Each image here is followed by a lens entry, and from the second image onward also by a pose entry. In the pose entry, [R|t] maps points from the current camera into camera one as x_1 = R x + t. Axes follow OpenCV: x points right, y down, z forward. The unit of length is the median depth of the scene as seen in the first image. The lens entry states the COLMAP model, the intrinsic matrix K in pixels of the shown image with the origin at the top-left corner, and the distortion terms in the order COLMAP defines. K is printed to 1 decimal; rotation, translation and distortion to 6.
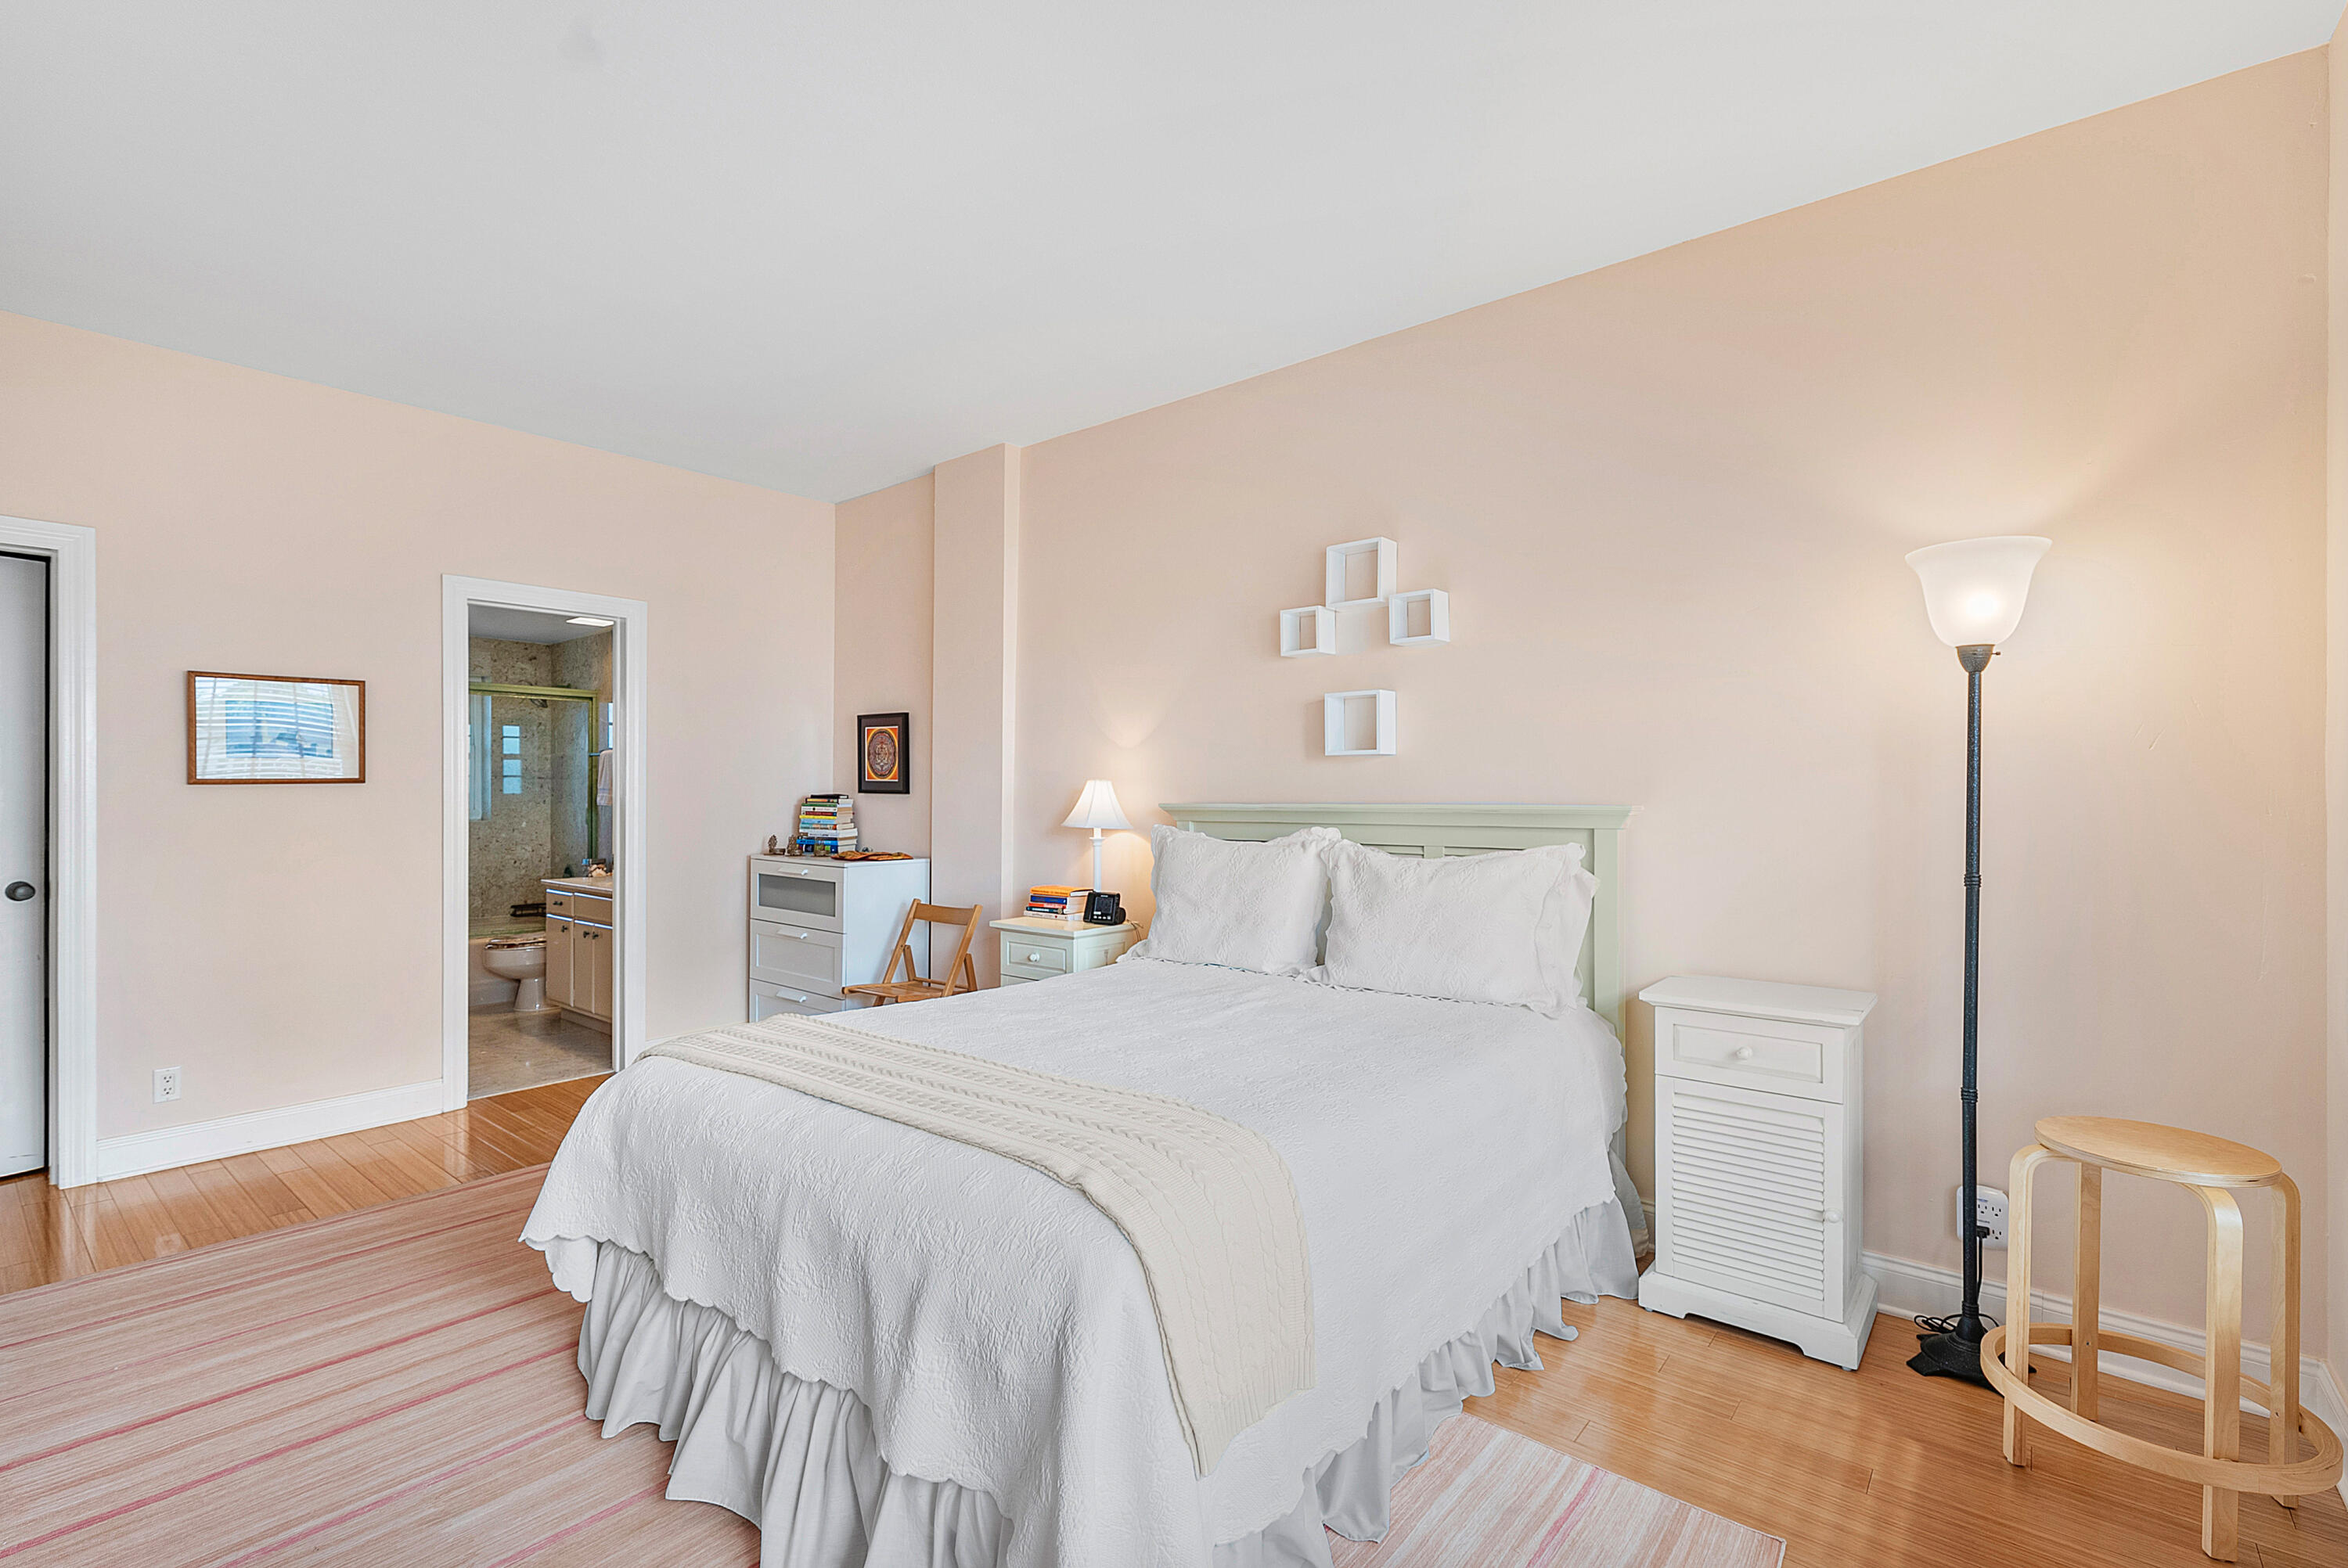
lens RADIAL K [[1038.1, 0, 1174.0], [0, 1038.1, 784.0], [0, 0, 1]] dist [0.001807, 0.000074]
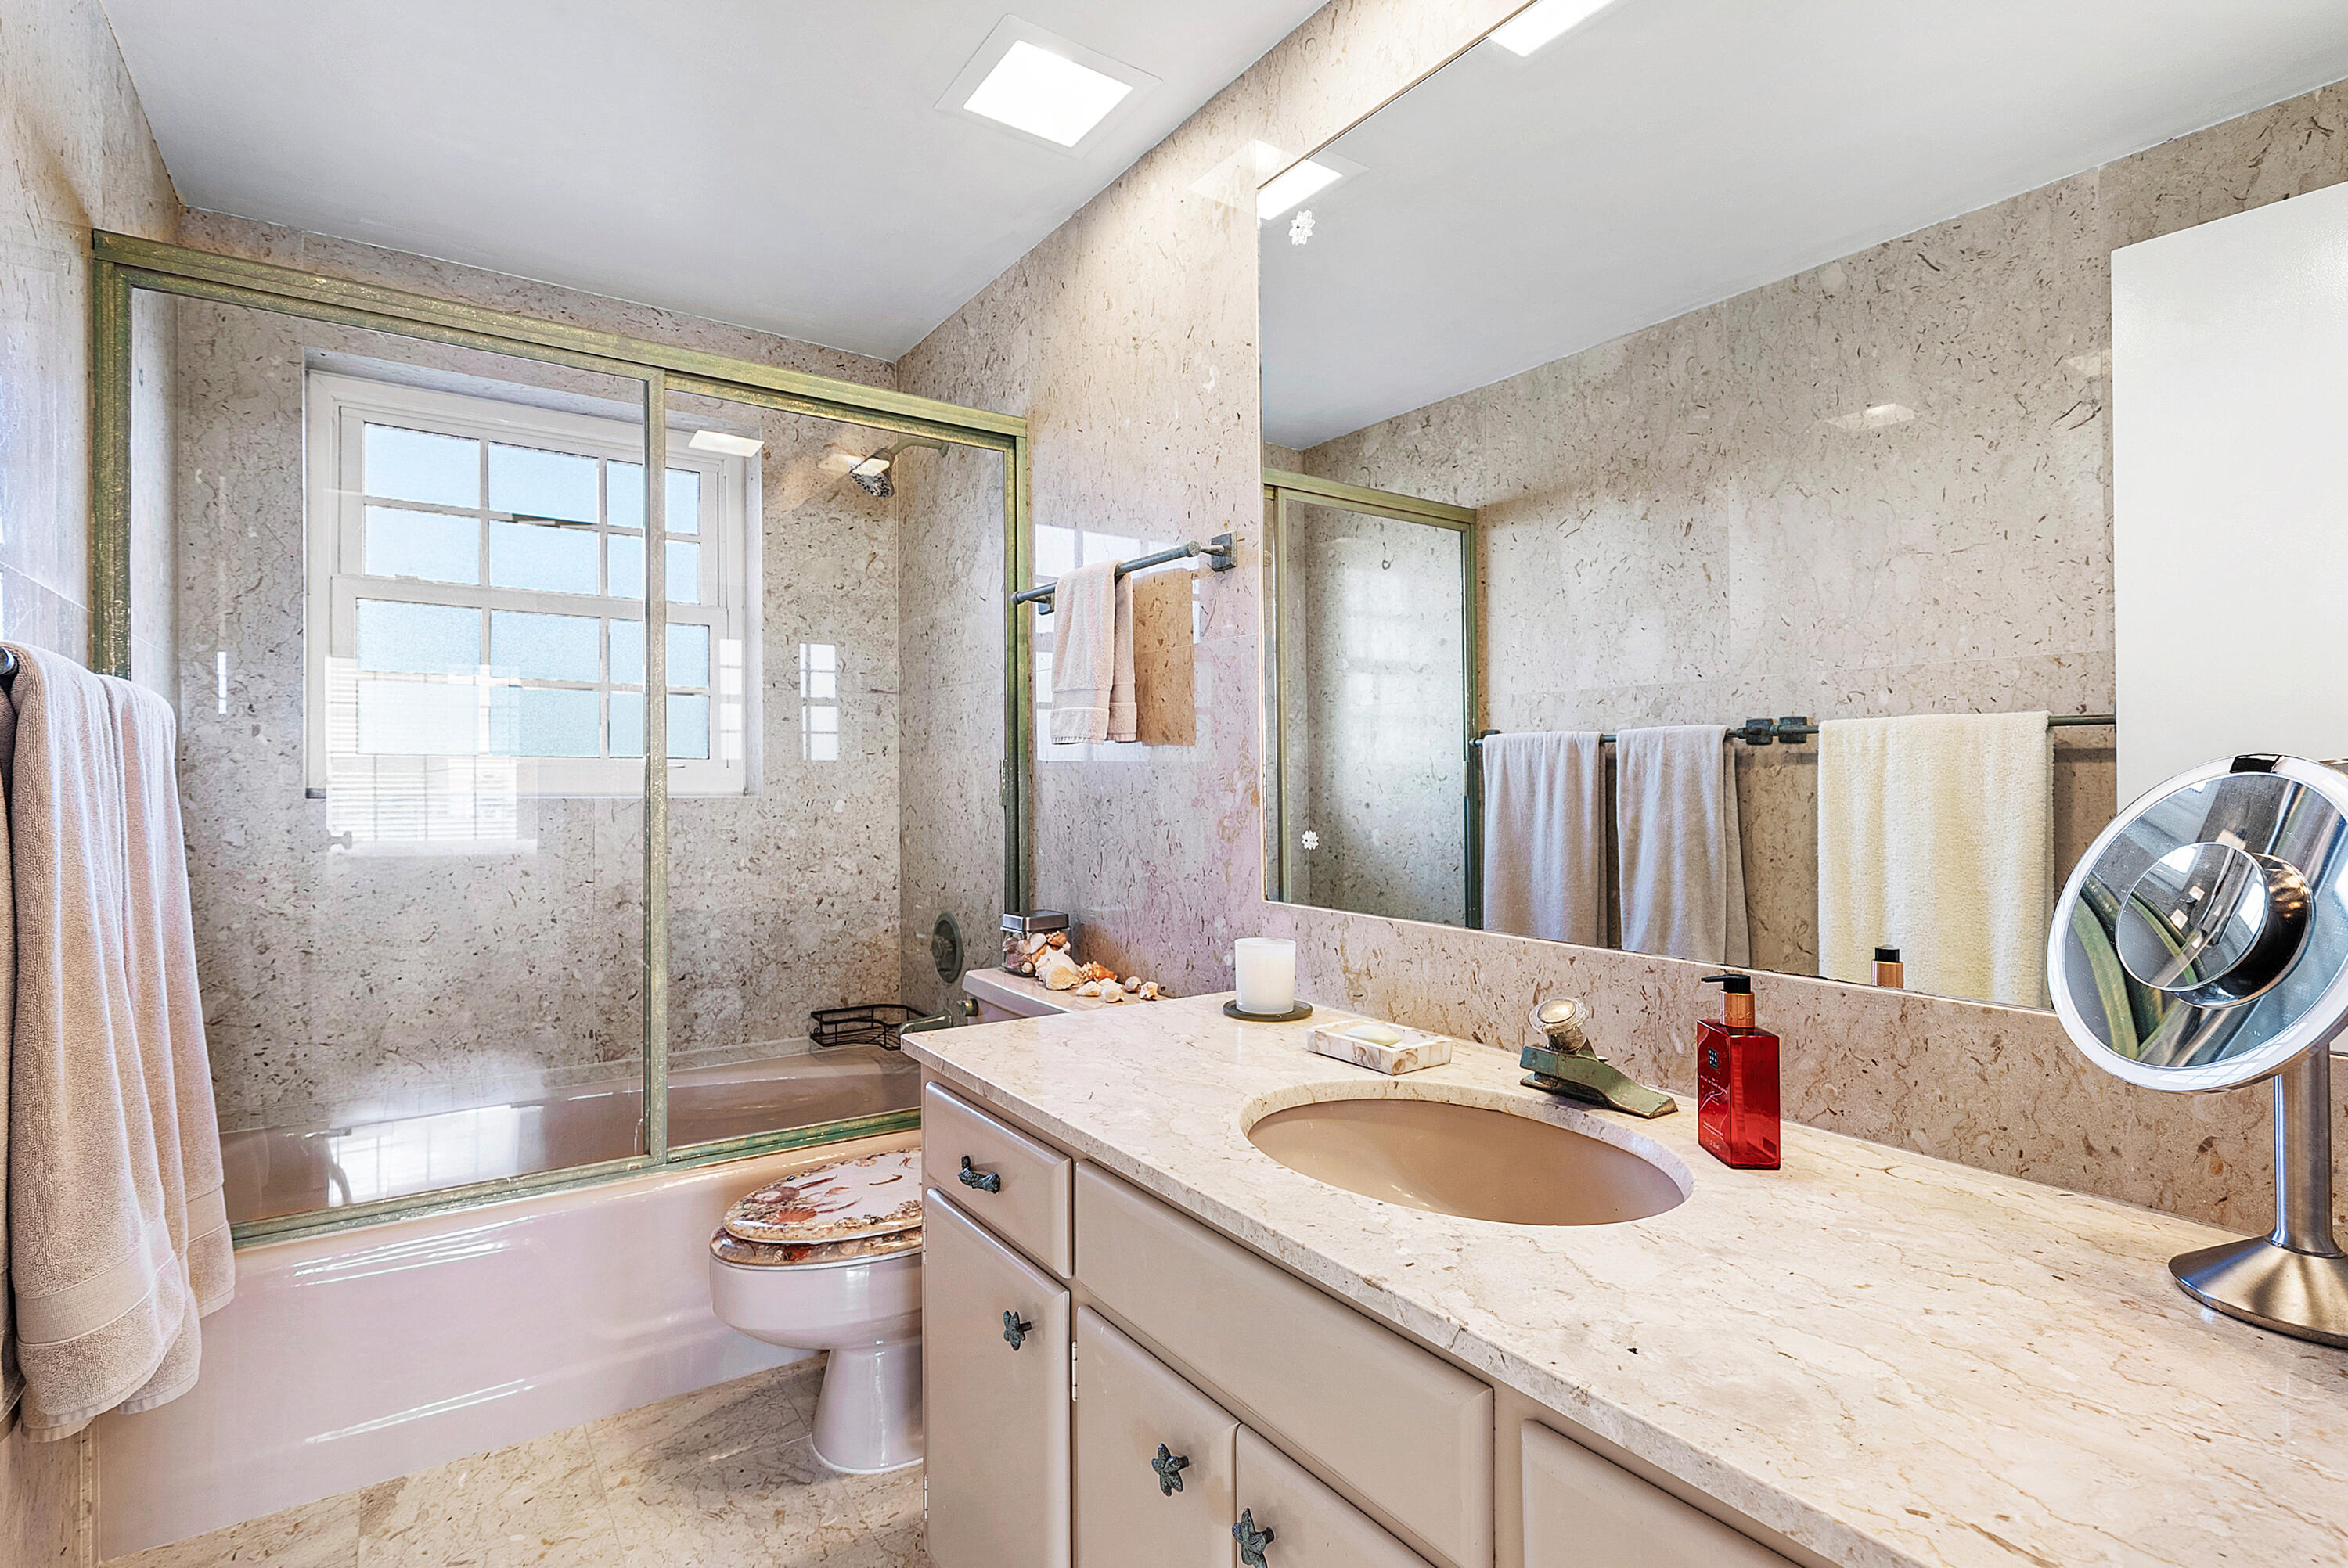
lens RADIAL K [[1038.1, 0, 1174.0], [0, 1038.1, 784.0], [0, 0, 1]] dist [0.001807, 0.000074]
pose [[0.969366, 0.003814, -0.245590, -0.406803], [-0.000881, 0.999927, 0.012055, 0.025612], [0.245618, -0.011469, 0.969299, 0.651264]]
